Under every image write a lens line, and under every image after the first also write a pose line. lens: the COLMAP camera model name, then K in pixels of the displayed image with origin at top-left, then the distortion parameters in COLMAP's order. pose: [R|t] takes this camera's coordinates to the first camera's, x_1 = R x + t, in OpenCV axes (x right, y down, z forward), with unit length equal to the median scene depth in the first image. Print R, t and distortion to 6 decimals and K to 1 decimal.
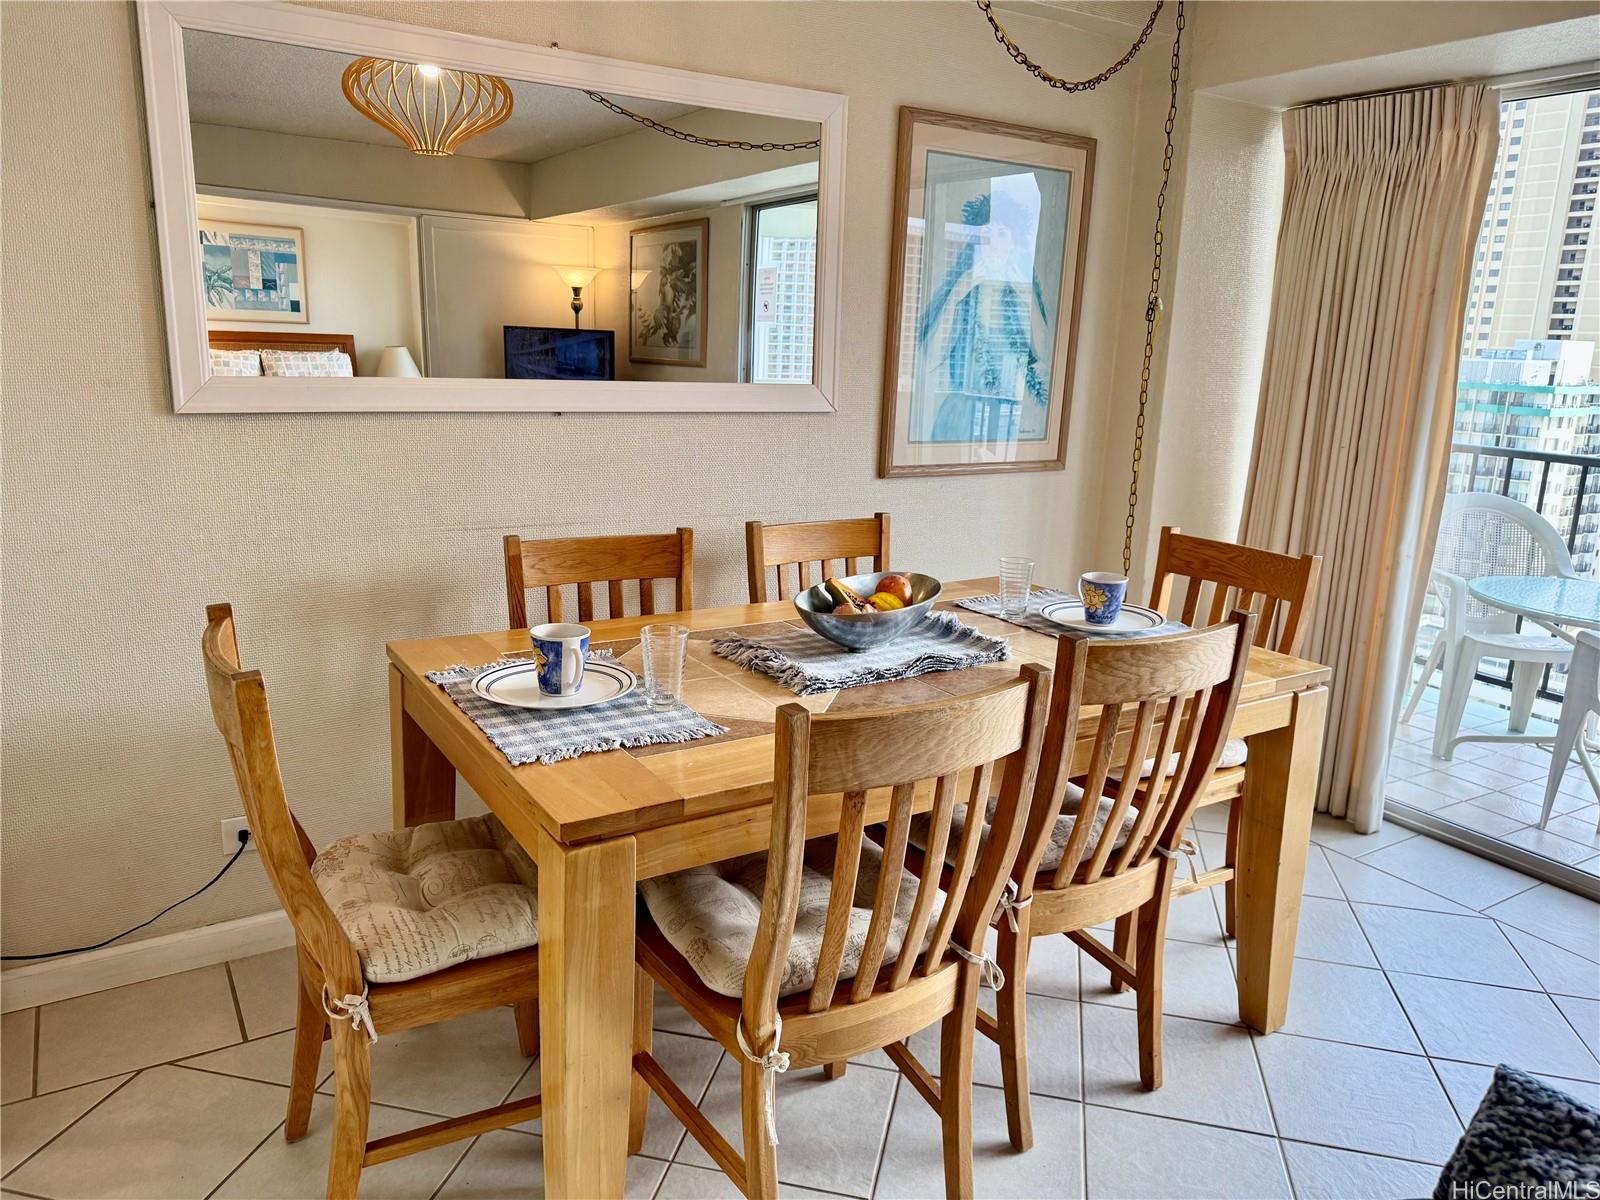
lens RADIAL K [[1136.9, 0, 820.8], [0, 1136.9, 597.6], [0, 0, 1]] dist [0.120339, -0.136832]
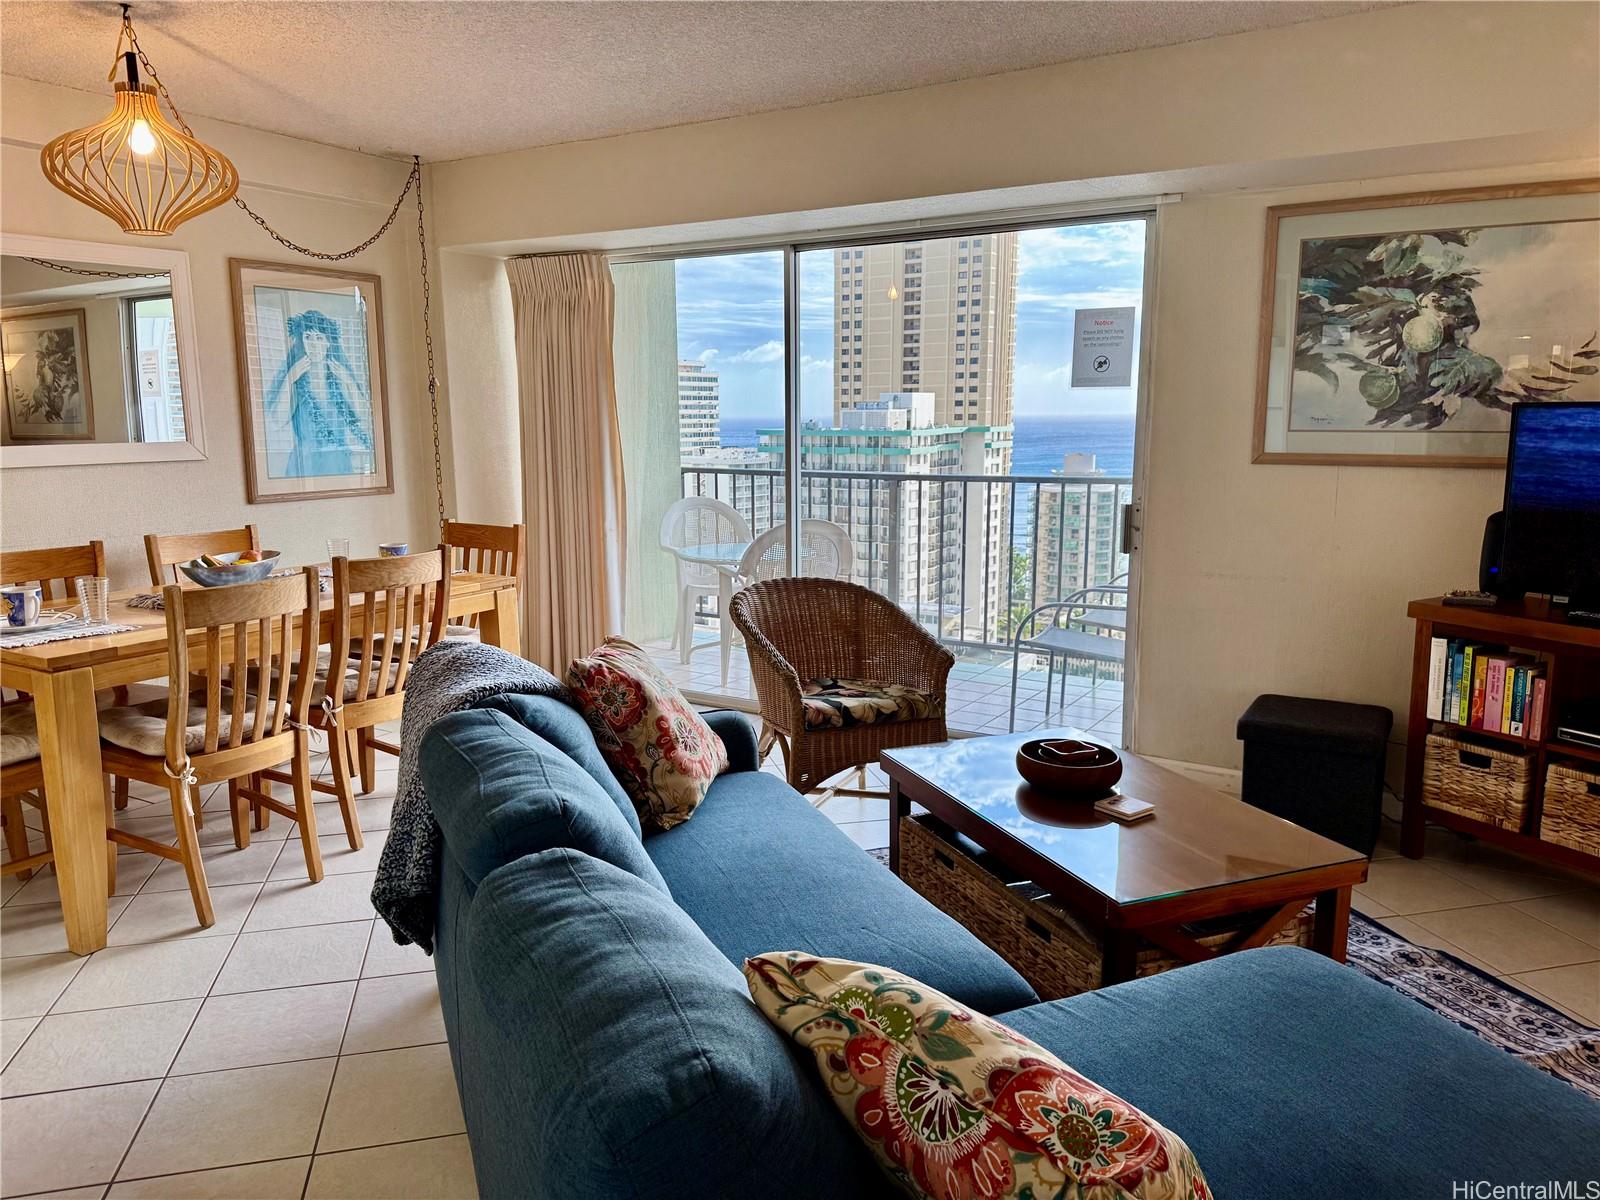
lens RADIAL K [[1122.6, 0, 800.0], [0, 1122.6, 600.0], [0, 0, 1]] dist [0.010681, -0.016725]
pose [[0.894834, -0.112184, 0.432072, 0.055180], [0.131749, 0.991162, -0.015508, 0.150036], [-0.426514, 0.070803, 0.901706, -0.659404]]
